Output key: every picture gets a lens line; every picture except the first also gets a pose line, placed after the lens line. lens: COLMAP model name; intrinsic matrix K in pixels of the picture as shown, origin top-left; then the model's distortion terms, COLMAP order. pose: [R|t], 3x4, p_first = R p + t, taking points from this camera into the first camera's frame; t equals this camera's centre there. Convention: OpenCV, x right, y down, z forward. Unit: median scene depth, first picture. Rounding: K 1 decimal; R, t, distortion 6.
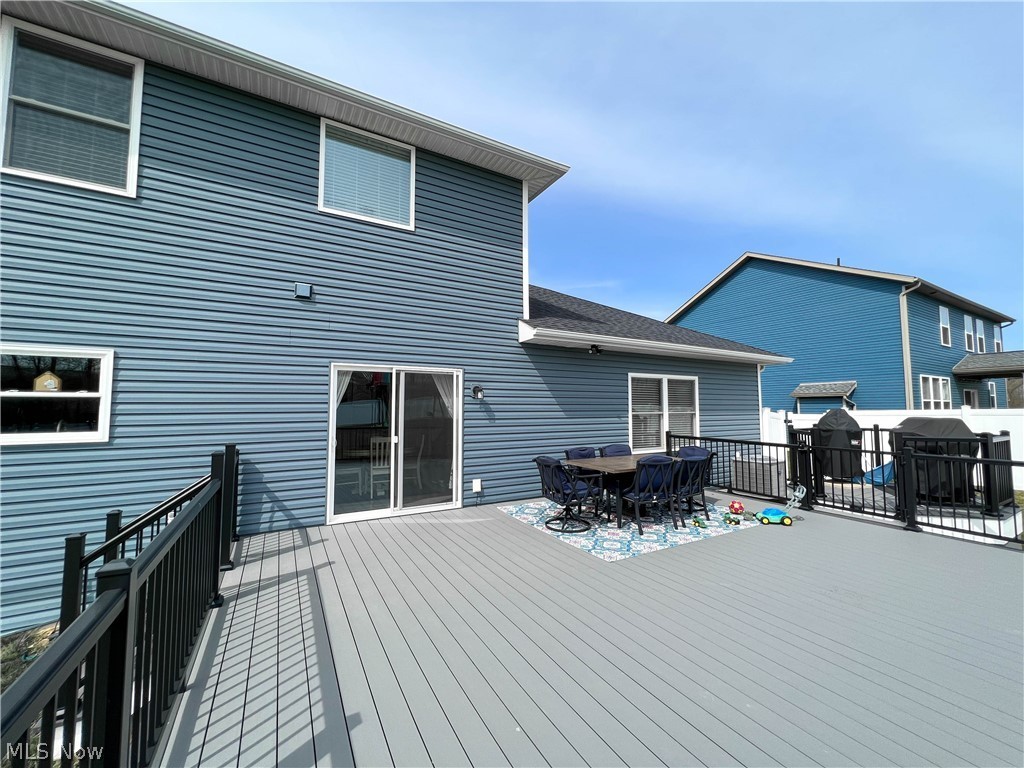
lens RADIAL K [[409.7, 0, 512.8], [0, 409.7, 383.2], [0, 0, 1]] dist [-0.002533, -0.000170]
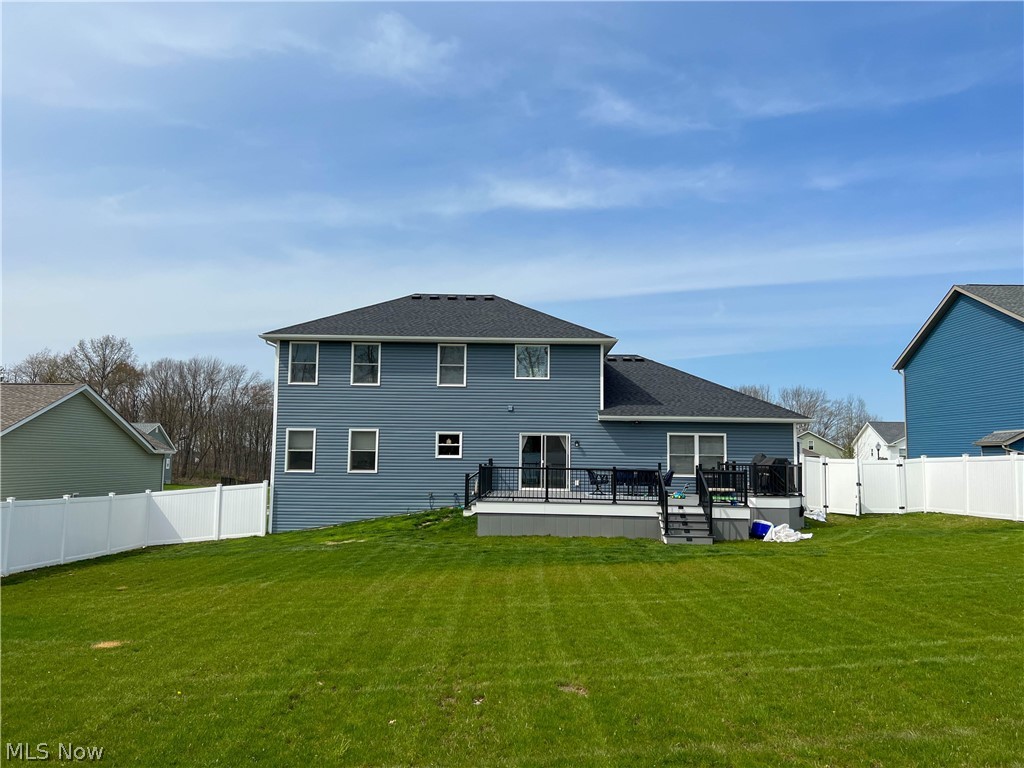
lens RADIAL K [[777.4, 0, 512.5], [0, 777.4, 384.7], [0, 0, 1]] dist [0.013951, 0.000053]
pose [[0.859145, -0.037048, -0.510390, 1.943407], [0.015551, 0.998805, -0.046324, -0.117395], [0.511497, 0.031862, 0.858694, -3.122513]]
